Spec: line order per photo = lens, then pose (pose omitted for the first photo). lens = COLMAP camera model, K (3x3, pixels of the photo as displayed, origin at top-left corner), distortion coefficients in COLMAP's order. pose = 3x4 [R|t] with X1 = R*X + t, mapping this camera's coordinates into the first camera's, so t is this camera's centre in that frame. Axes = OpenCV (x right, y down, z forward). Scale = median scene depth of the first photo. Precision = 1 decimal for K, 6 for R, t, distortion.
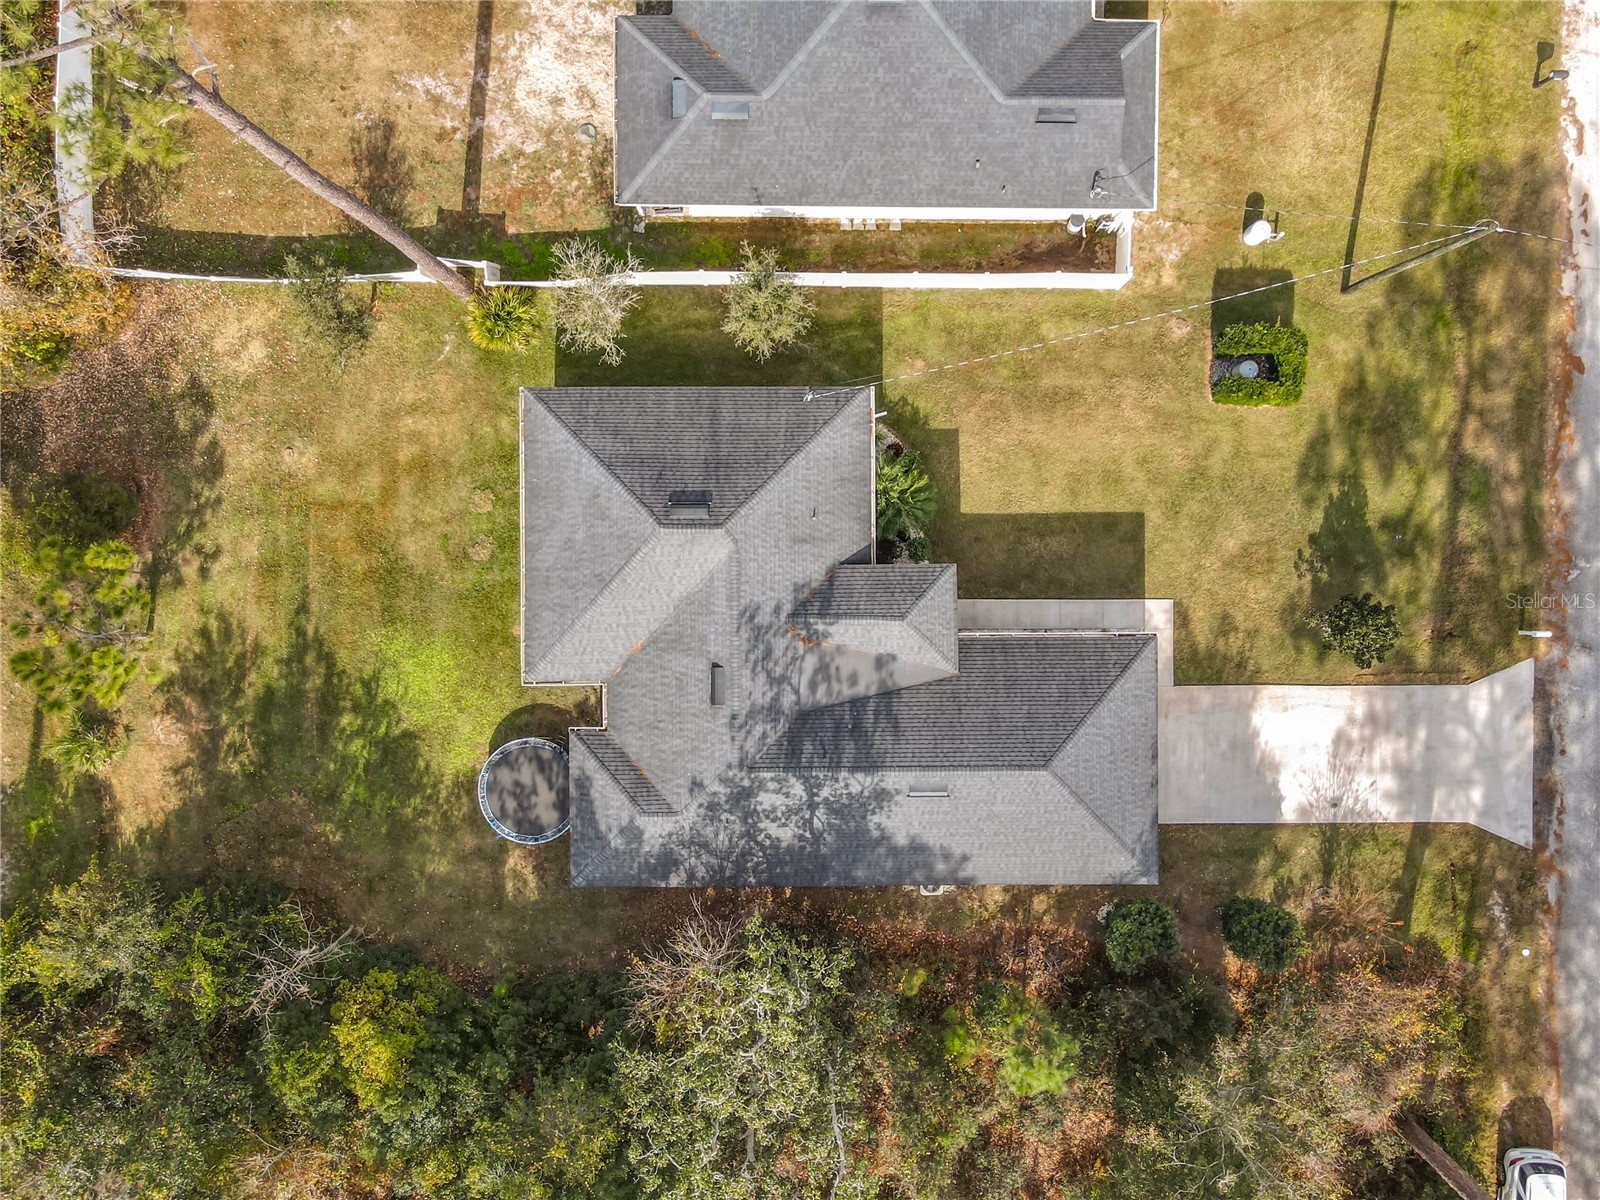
lens RADIAL K [[1231.3, 0, 800.0], [0, 1231.3, 600.0], [0, 0, 1]] dist [-0.003933, 0.002364]
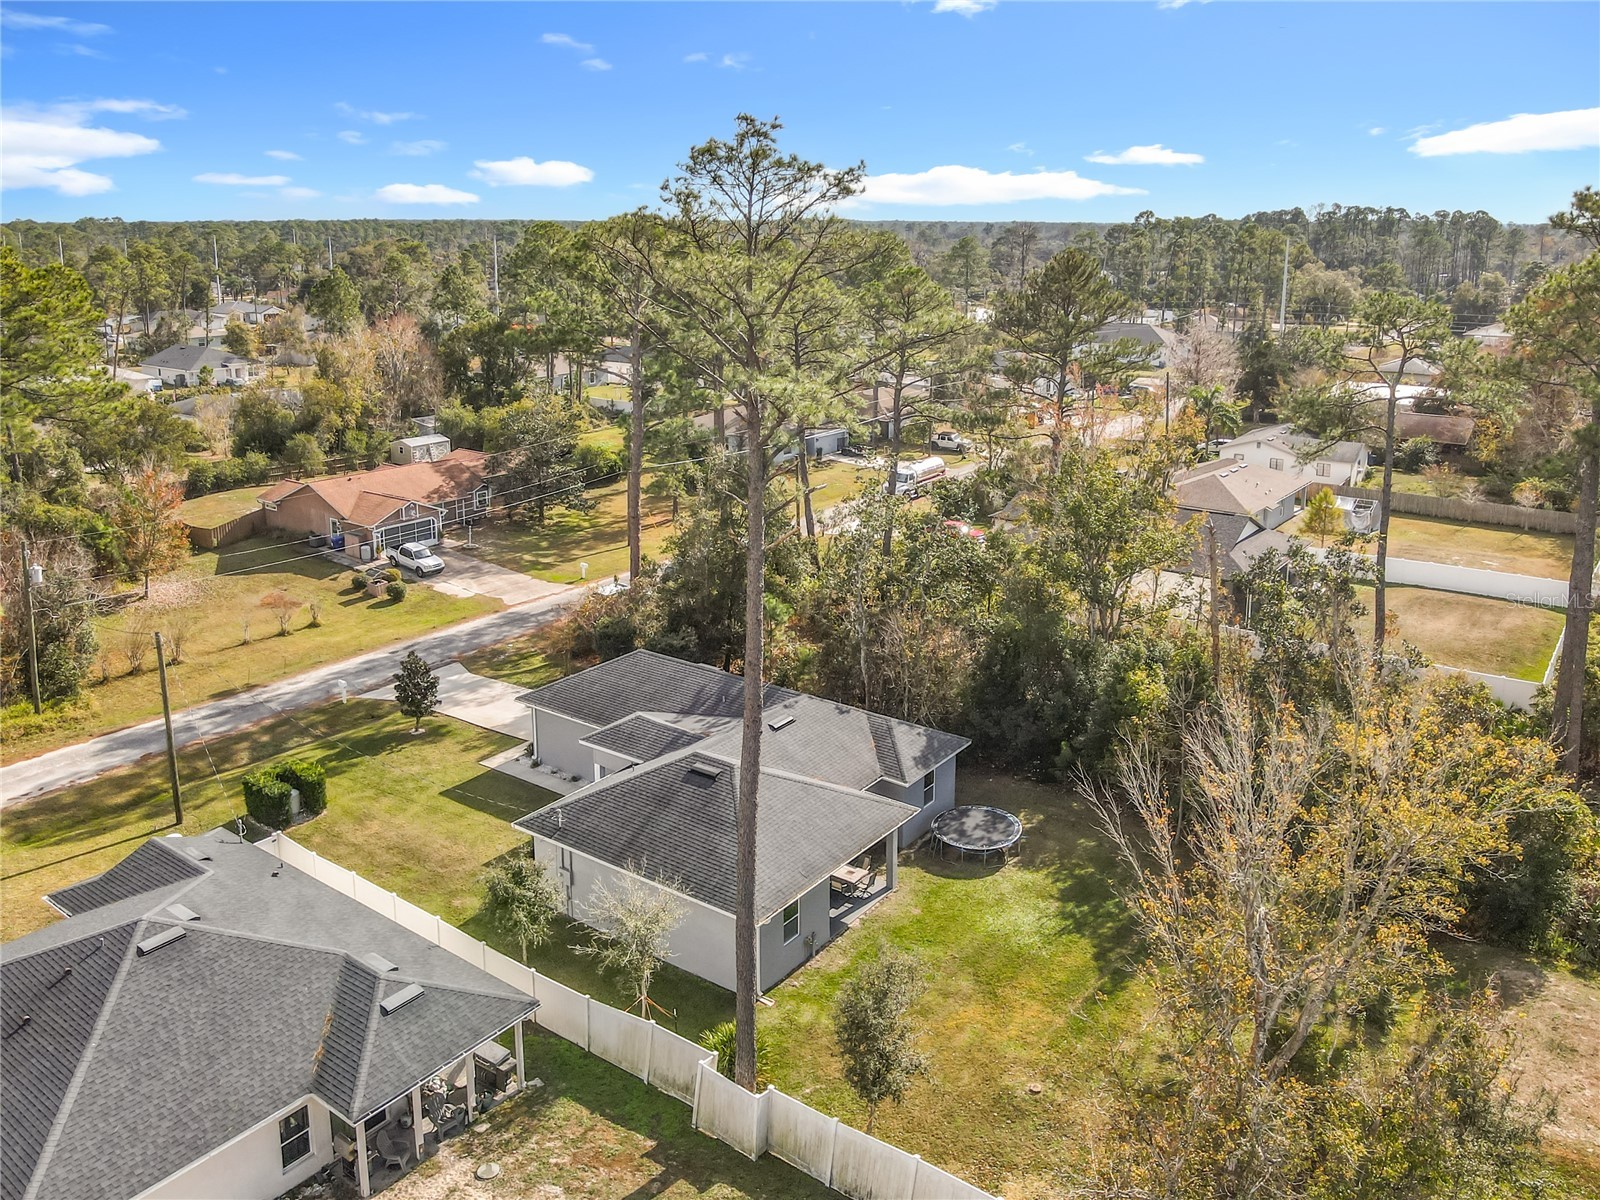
lens RADIAL K [[1231.3, 0, 800.0], [0, 1231.3, 600.0], [0, 0, 1]] dist [-0.003933, 0.002364]
pose [[-0.797883, -0.164156, 0.580031, -0.703103], [0.602330, -0.255626, 0.756210, -0.743015], [0.024135, 0.952737, 0.302836, 0.443423]]
